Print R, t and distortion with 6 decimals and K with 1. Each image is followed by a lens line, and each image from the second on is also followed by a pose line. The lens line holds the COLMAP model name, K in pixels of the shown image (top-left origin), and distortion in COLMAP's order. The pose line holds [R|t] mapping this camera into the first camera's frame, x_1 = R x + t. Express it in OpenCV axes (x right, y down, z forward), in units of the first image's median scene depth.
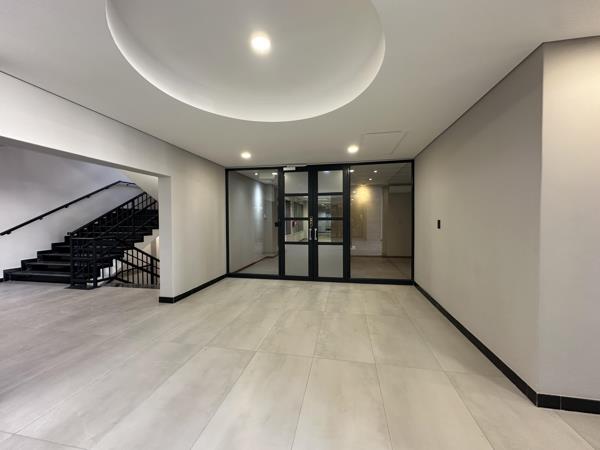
lens RADIAL K [[239.1, 0, 300.0], [0, 239.1, 223.8], [0, 0, 1]] dist [-0.001394, 0.000511]
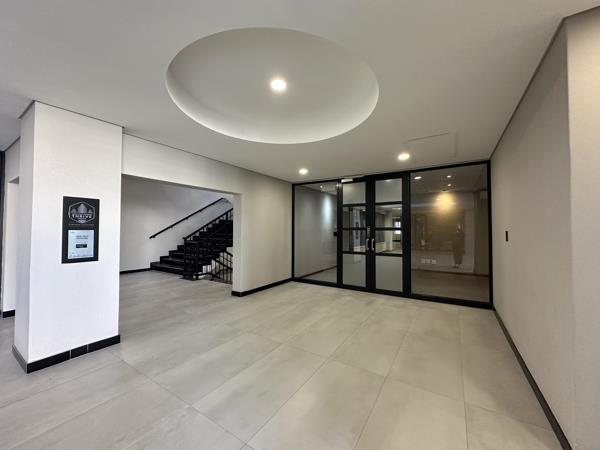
lens RADIAL K [[239.1, 0, 300.2], [0, 239.1, 225.8], [0, 0, 1]] dist [-0.001394, 0.000511]
pose [[0.929328, 0.002928, -0.369244, 0.161528], [-0.015186, 0.999426, -0.030295, 0.000249], [0.368943, 0.033761, 0.928839, -0.028732]]
